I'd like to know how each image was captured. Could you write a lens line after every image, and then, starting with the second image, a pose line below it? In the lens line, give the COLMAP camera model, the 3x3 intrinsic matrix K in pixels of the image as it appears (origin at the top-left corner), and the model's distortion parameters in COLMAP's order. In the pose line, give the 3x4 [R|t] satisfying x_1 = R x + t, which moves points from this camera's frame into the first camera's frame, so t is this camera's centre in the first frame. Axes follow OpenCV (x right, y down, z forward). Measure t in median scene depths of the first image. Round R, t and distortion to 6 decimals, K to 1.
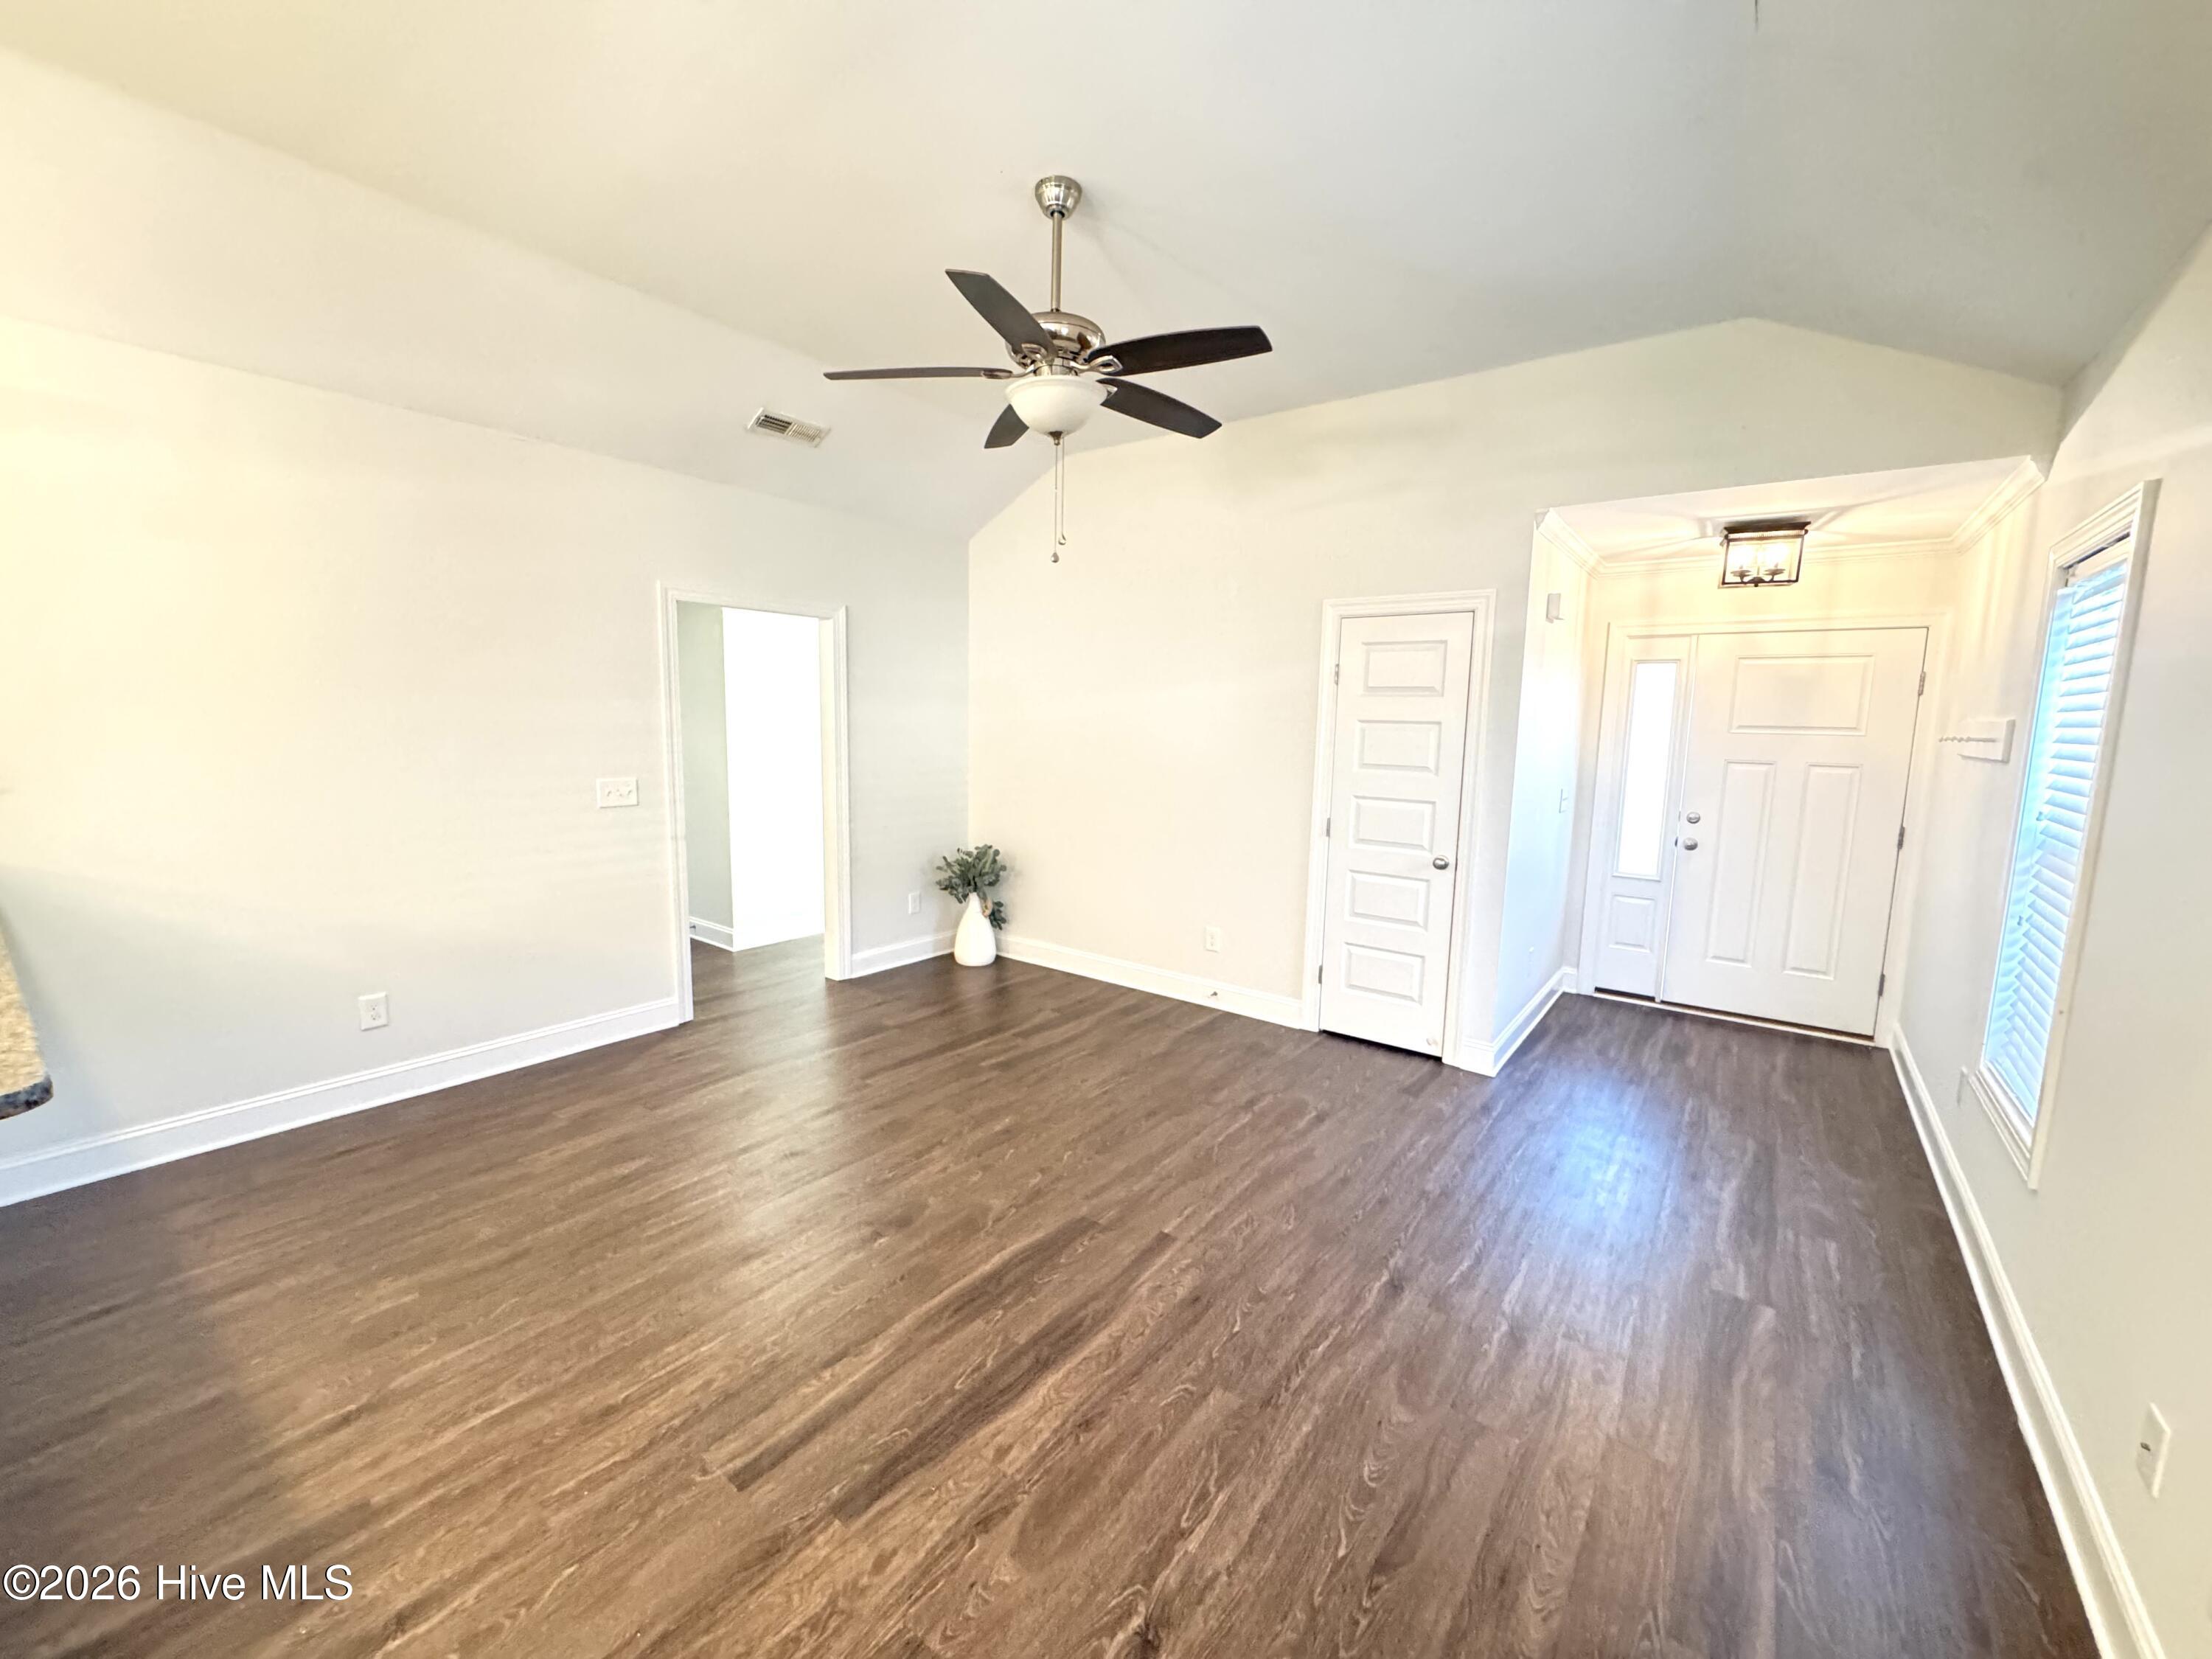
lens RADIAL K [[887.8, 0, 1094.8], [0, 887.8, 827.8], [0, 0, 1]] dist [-0.009937, 0.001476]
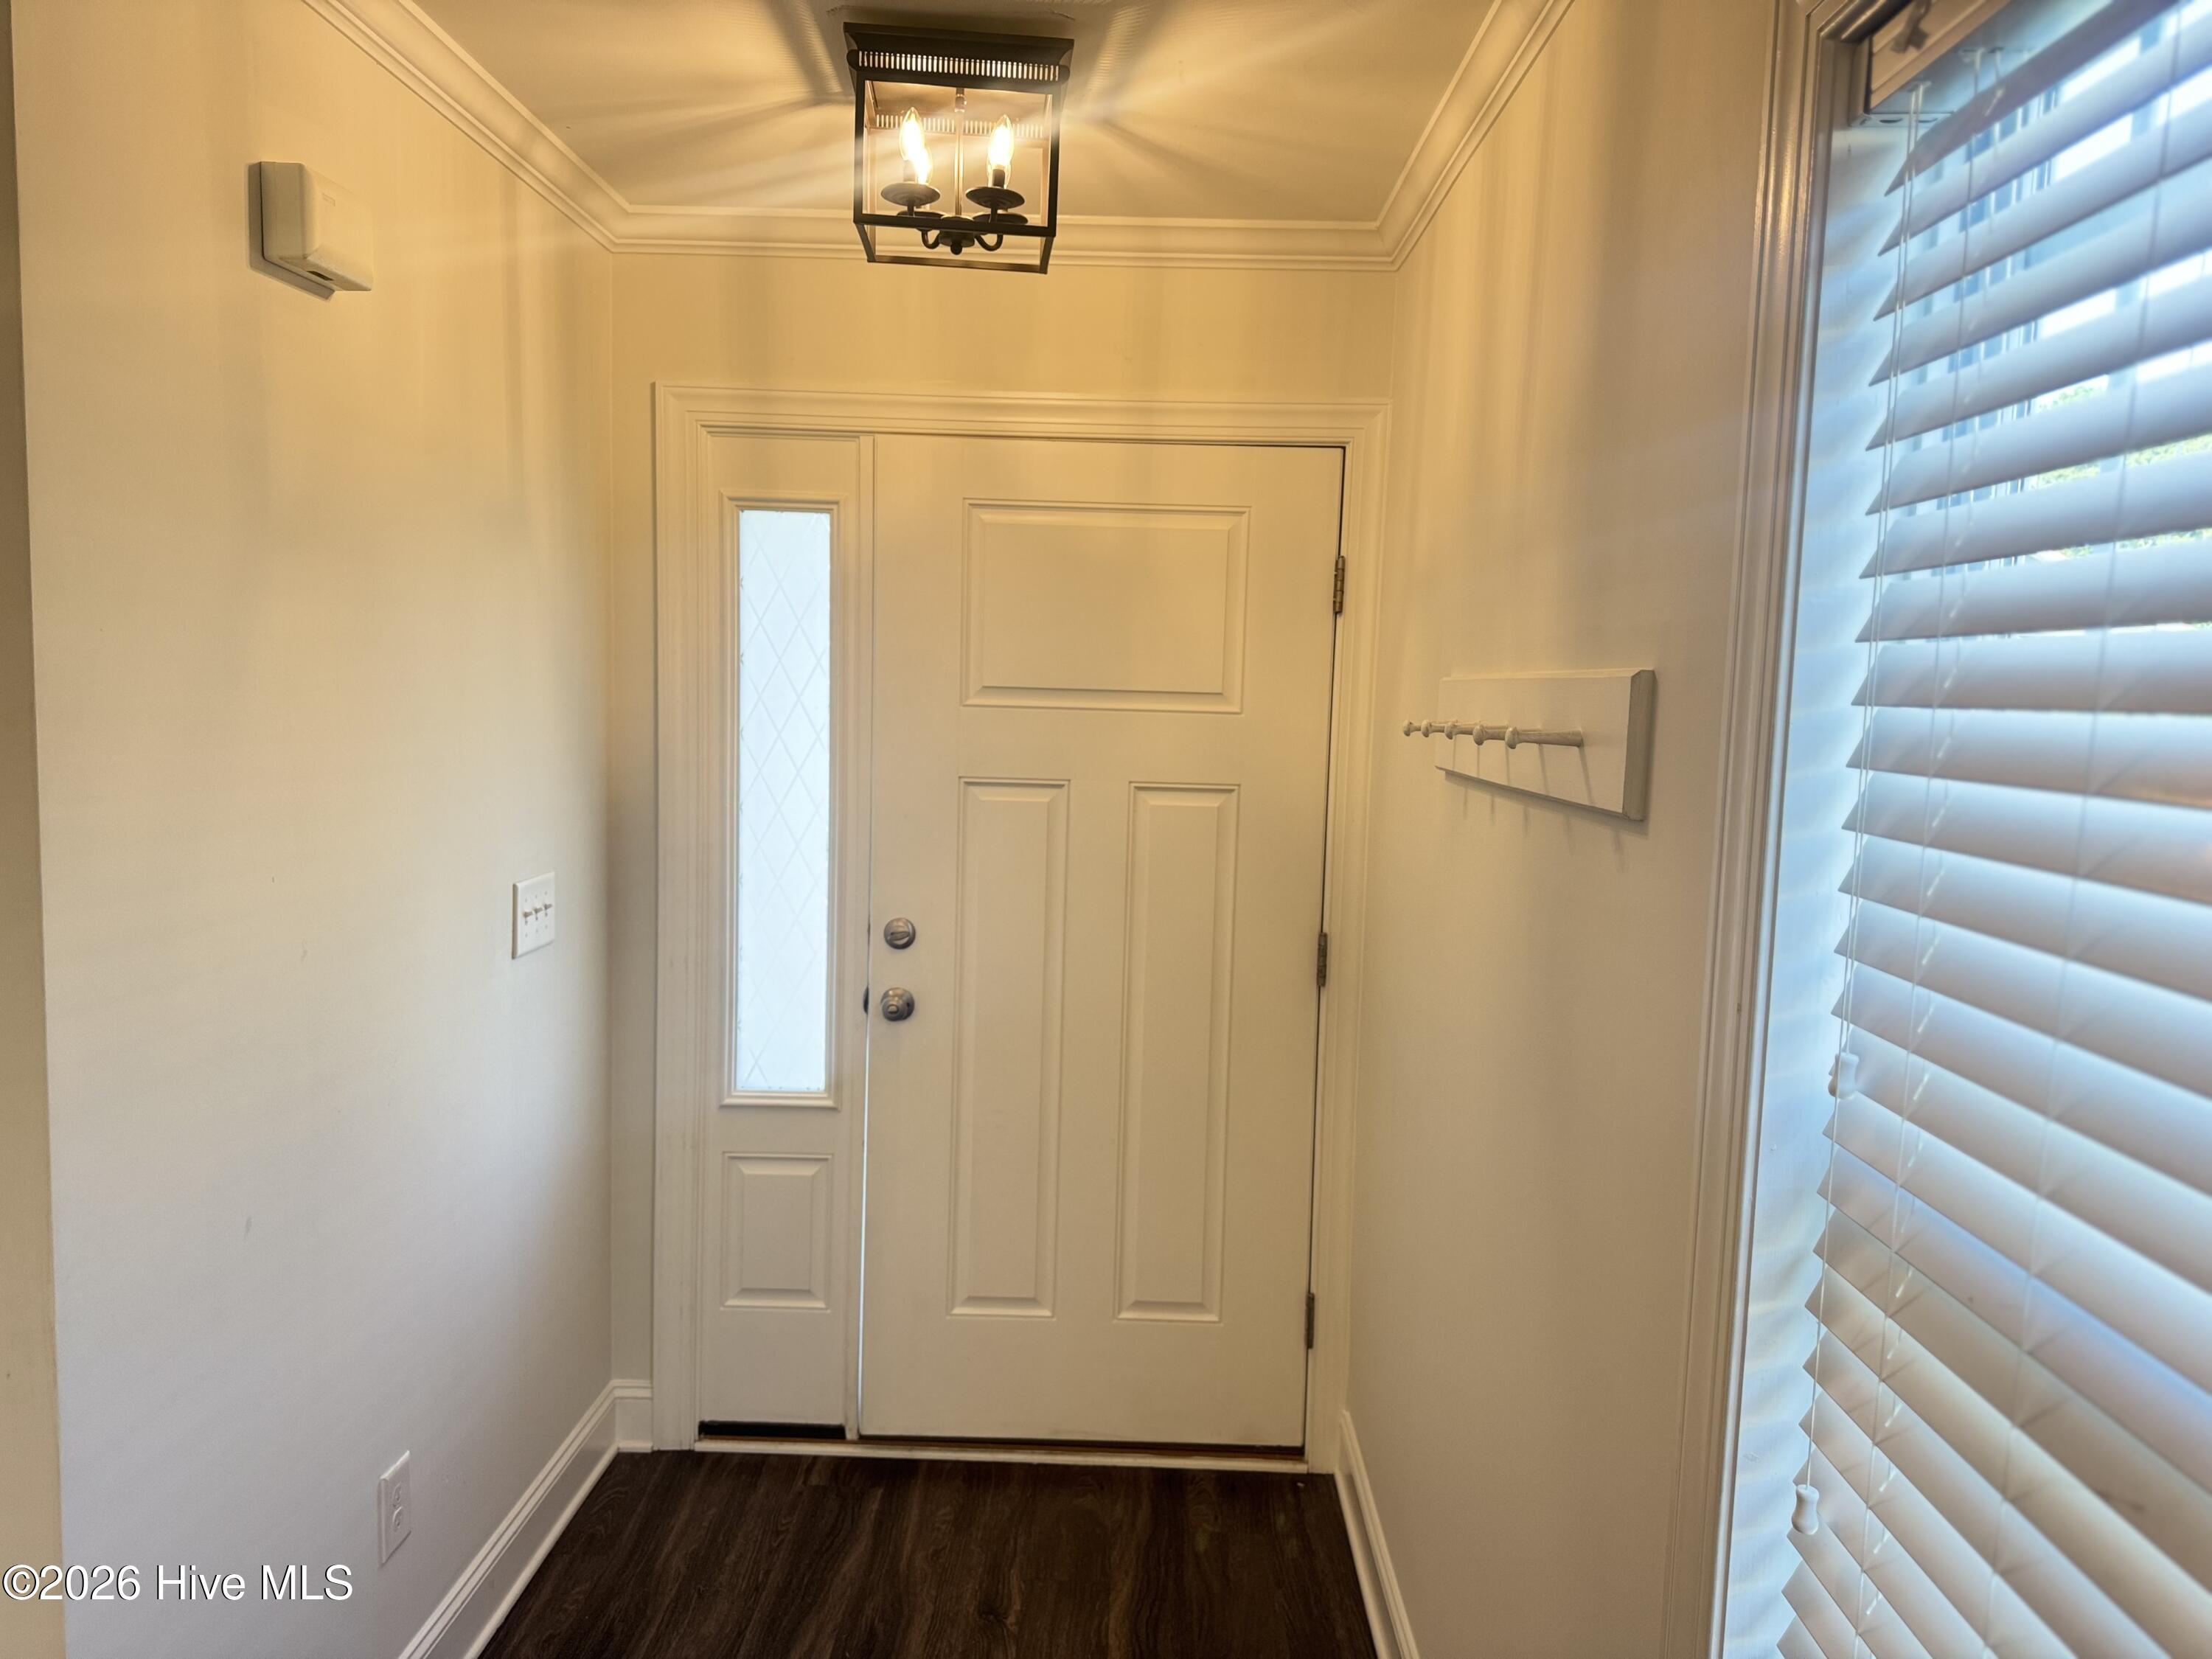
lens RADIAL K [[1559.2, 0, 1097.2], [0, 1559.2, 835.1], [0, 0, 1]] dist [0.056082, -0.077347]
pose [[0.809043, -0.052606, 0.585391, 0.492703], [0.061420, 0.998100, 0.004809, -0.068116], [-0.584532, 0.032064, 0.810737, 0.569020]]
